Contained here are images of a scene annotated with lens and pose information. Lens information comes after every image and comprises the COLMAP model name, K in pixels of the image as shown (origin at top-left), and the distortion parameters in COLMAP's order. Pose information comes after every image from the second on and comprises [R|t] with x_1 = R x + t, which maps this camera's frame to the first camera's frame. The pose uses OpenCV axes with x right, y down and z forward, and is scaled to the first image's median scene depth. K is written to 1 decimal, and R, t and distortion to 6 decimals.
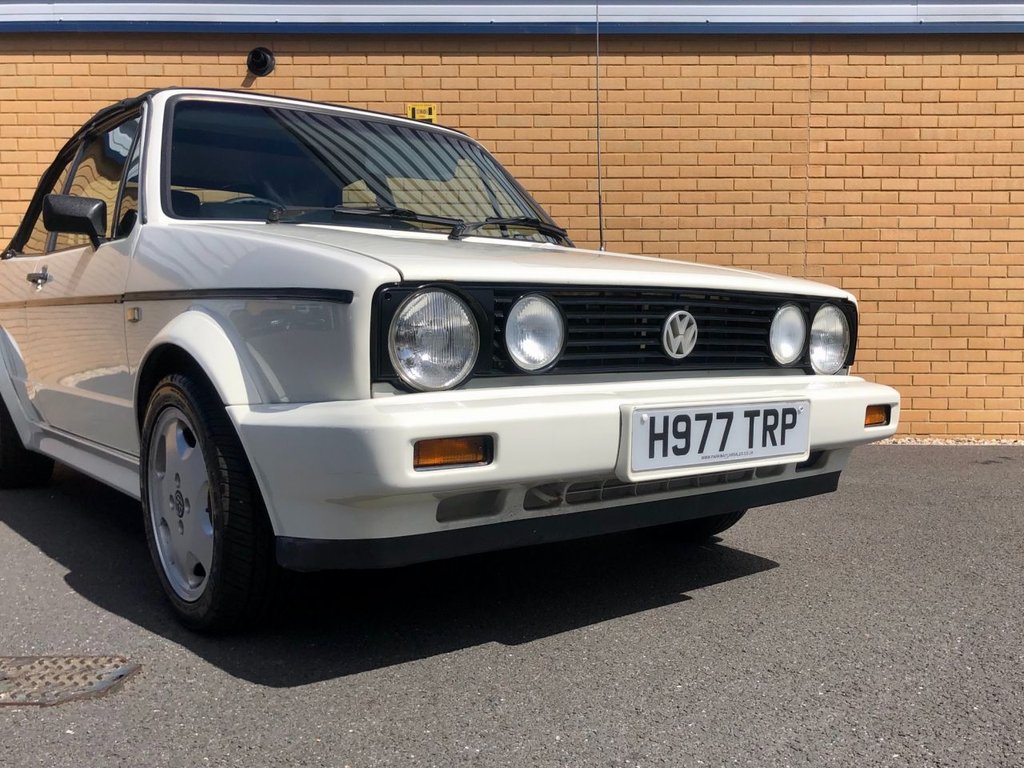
lens RADIAL K [[963.0, 0, 568.5], [0, 963.0, 410.6], [0, 0, 1]] dist [0.018517, -0.013084]
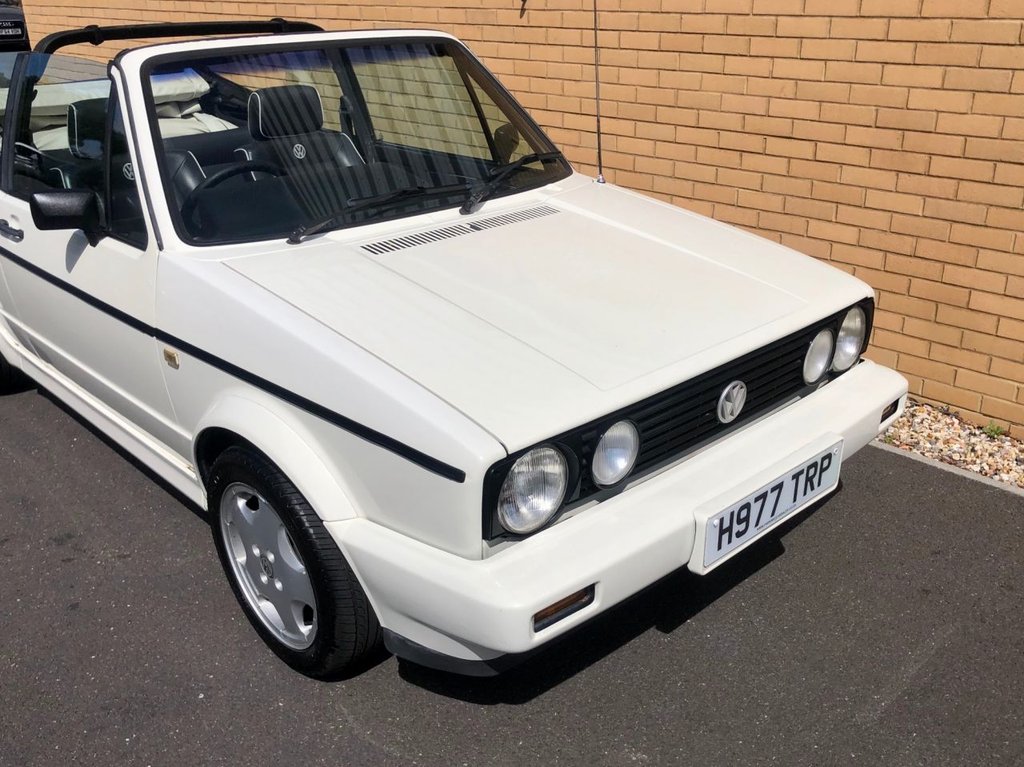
lens RADIAL K [[971.2, 0, 536.2], [0, 971.2, 407.8], [0, 0, 1]] dist [0.034583, -0.067649]
pose [[0.996579, -0.051635, 0.064533, -0.122075], [0.027669, 0.944206, 0.328192, -0.310461], [-0.077878, -0.325283, 0.942404, 0.005303]]
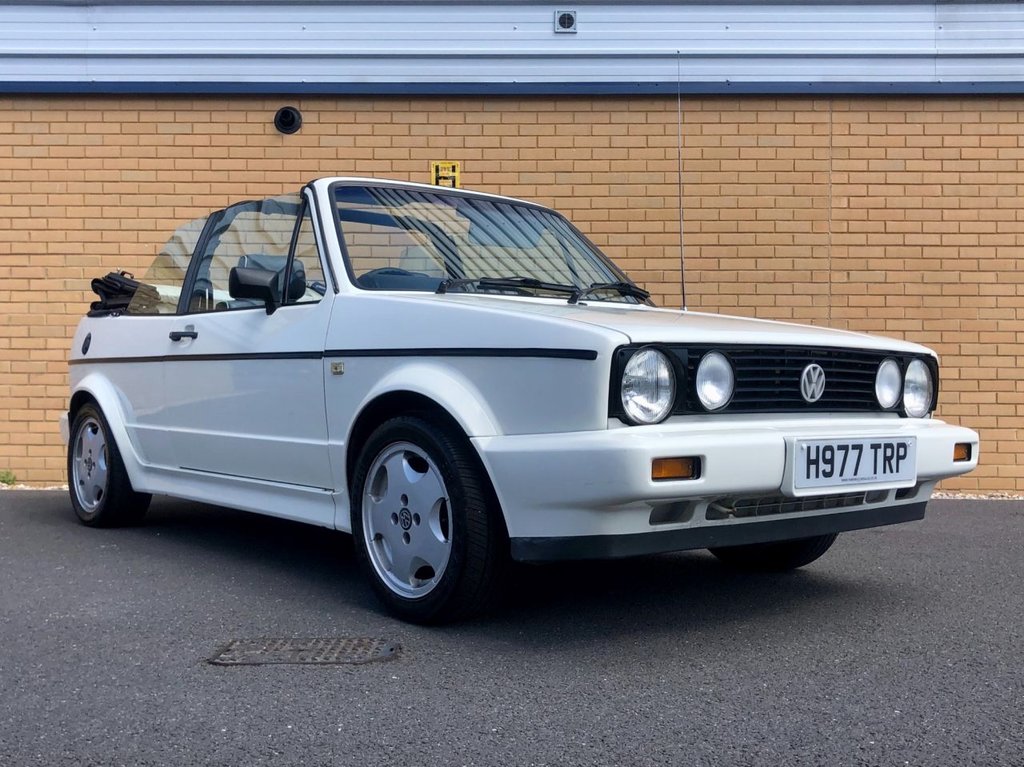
lens RADIAL K [[1105.4, 0, 483.1], [0, 1105.4, 387.9], [0, 0, 1]] dist [0.133877, -0.407842]
pose [[0.999916, 0.002572, -0.012687, -0.211612], [-0.003602, 0.996639, -0.081838, 0.033792], [0.012434, 0.081876, 0.996565, -0.319368]]
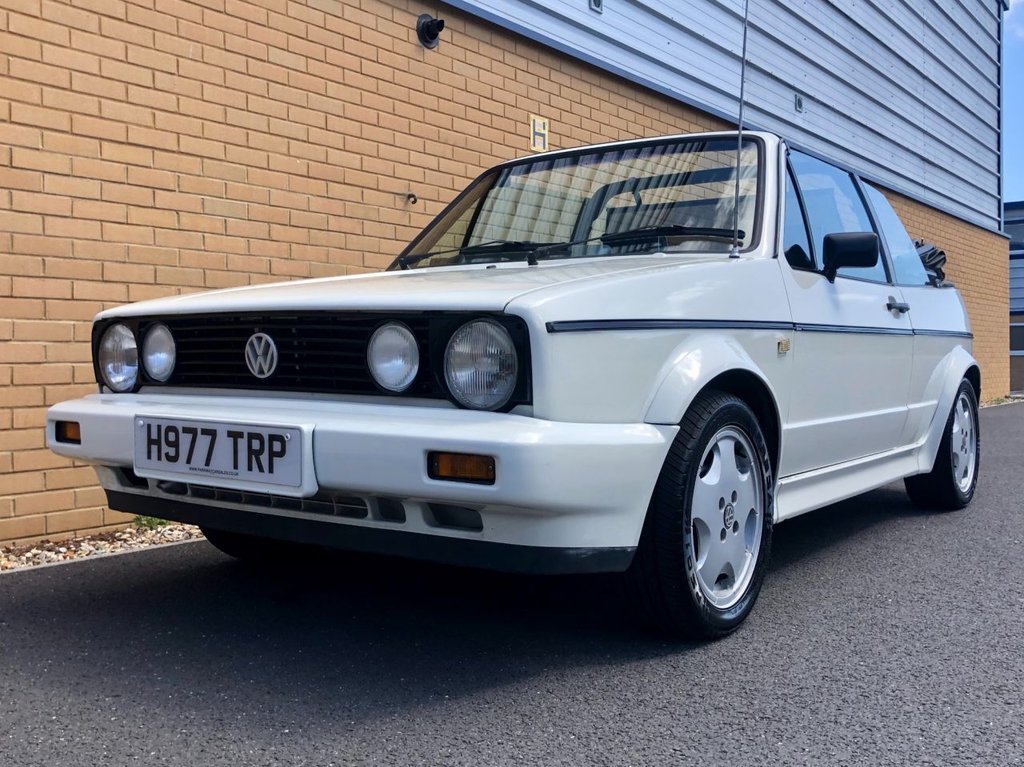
lens RADIAL K [[1087.1, 0, 533.4], [0, 1087.1, 353.0], [0, 0, 1]] dist [0.110979, -0.295281]
pose [[0.564575, -0.000556, 0.825382, -2.280561], [0.045570, 0.998495, -0.030498, -0.114190], [-0.824123, 0.054831, 0.563751, 0.893653]]
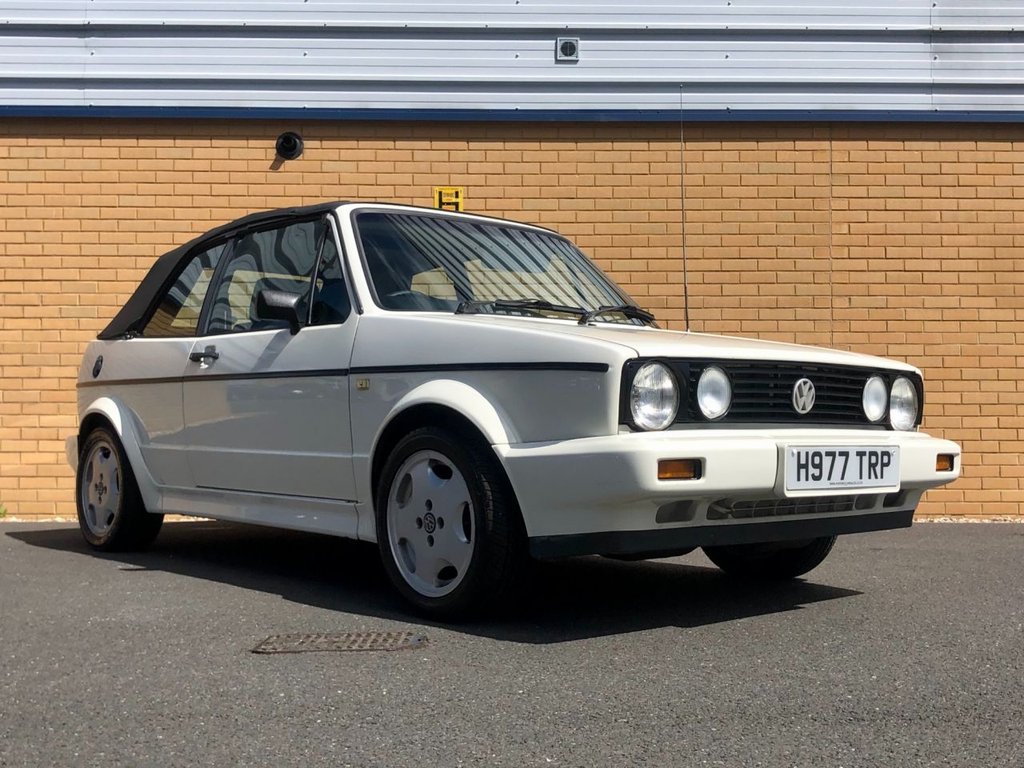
lens RADIAL K [[1184.9, 0, 512.0], [0, 1184.9, 384.0], [0, 0, 1]] dist [0.163223, -0.519031]
pose [[0.999839, -0.000727, 0.017908, -0.235570], [0.002784, 0.993344, -0.115153, 0.070010], [-0.017705, 0.115184, 0.993186, -0.482908]]
